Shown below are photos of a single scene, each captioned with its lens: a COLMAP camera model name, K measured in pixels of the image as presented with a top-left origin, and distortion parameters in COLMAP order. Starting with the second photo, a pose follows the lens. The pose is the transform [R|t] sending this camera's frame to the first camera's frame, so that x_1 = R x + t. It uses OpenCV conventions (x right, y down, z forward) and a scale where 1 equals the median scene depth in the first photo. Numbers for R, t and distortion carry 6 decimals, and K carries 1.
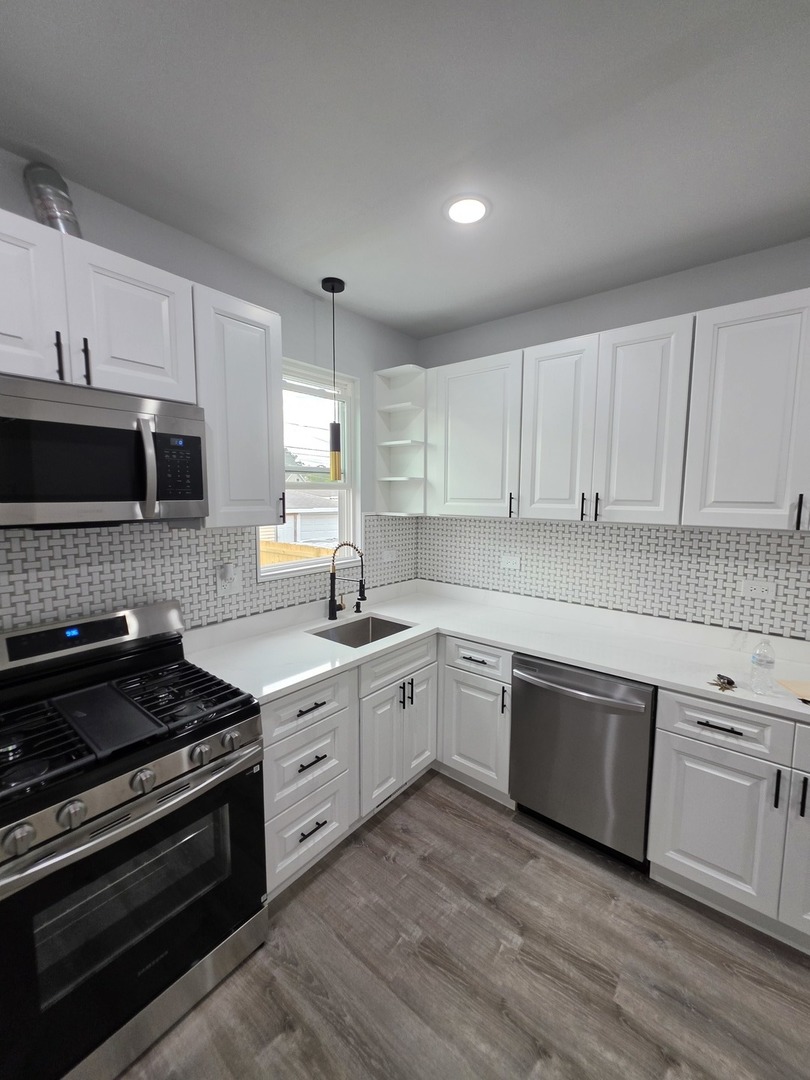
lens RADIAL K [[429.9, 0, 403.5], [0, 429.9, 538.6], [0, 0, 1]] dist [0.001594, 0.000567]
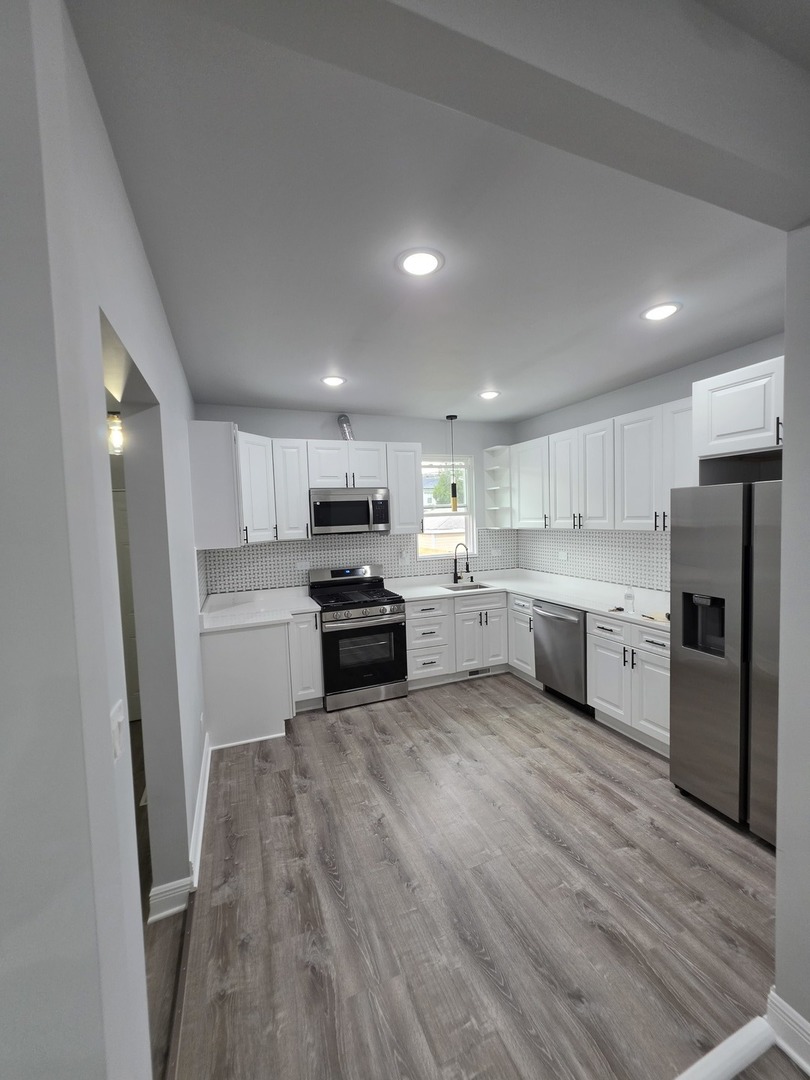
lens RADIAL K [[429.9, 0, 408.6], [0, 429.9, 543.4], [0, 0, 1]] dist [0.001594, 0.000567]
pose [[0.874624, -0.005539, -0.484771, 0.695350], [-0.012168, 0.999369, -0.033371, 0.089795], [0.484650, 0.035085, 0.874004, -0.939089]]
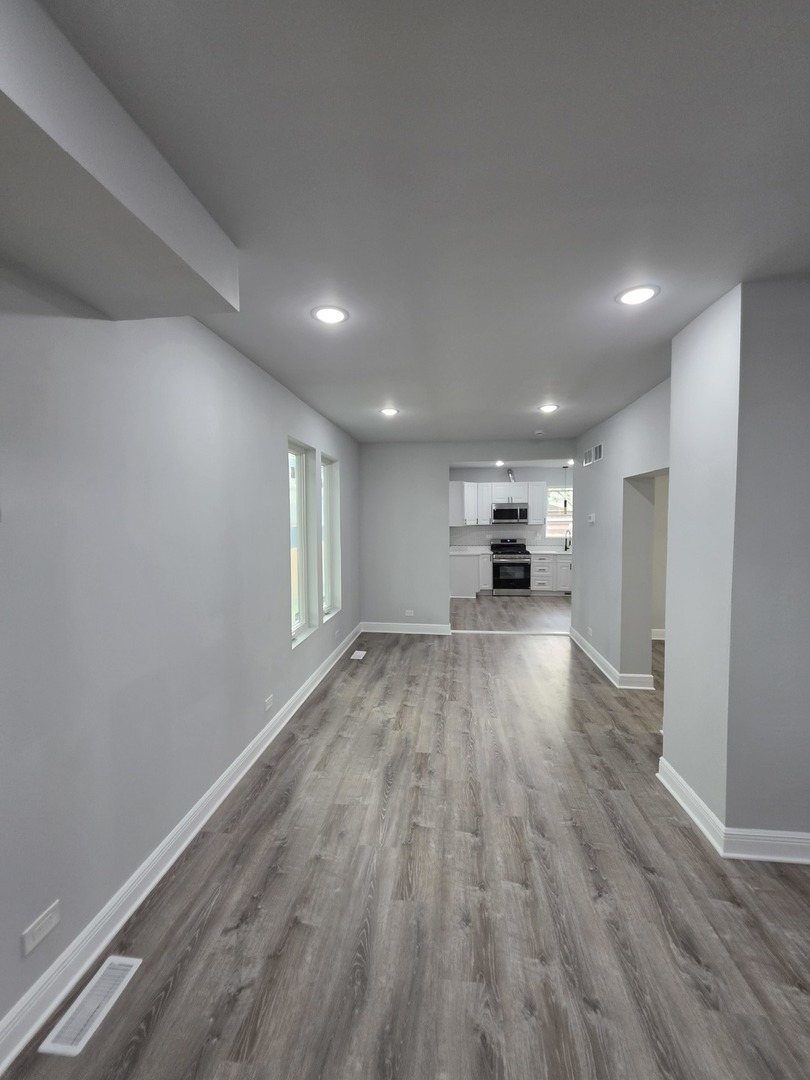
lens RADIAL K [[429.9, 0, 411.2], [0, 429.9, 536.1], [0, 0, 1]] dist [0.001594, 0.000567]
pose [[0.536269, 0.020578, -0.843796, 2.720273], [-0.078044, 0.996629, -0.025295, 0.307402], [0.840431, 0.079419, 0.536067, -2.579223]]
